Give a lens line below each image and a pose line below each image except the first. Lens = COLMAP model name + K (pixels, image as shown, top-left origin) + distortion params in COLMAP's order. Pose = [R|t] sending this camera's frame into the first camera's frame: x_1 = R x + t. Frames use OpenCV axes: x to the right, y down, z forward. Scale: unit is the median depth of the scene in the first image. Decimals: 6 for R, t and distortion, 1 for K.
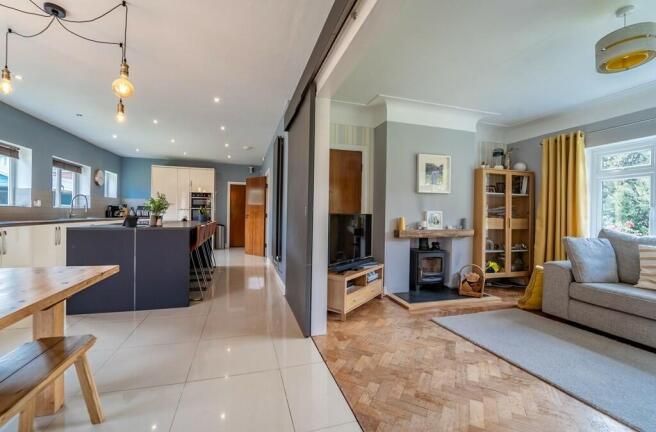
lens RADIAL K [[270.3, 0, 328.0], [0, 270.3, 216.0], [0, 0, 1]] dist [-0.021632, -0.000050]
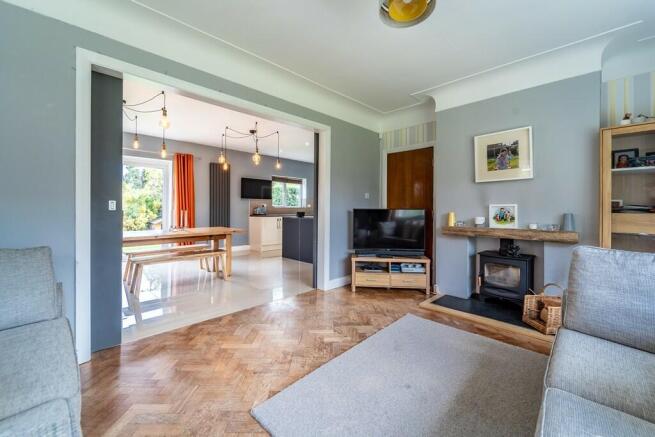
lens RADIAL K [[263.0, 0, 327.3], [0, 263.0, 209.3], [0, 0, 1]] dist [0.000196, 0.000013]
pose [[0.479957, -0.011708, -0.877214, 0.827576], [0.000504, 0.999914, -0.013070, 0.006002], [0.877292, 0.005830, 0.479922, 0.202507]]
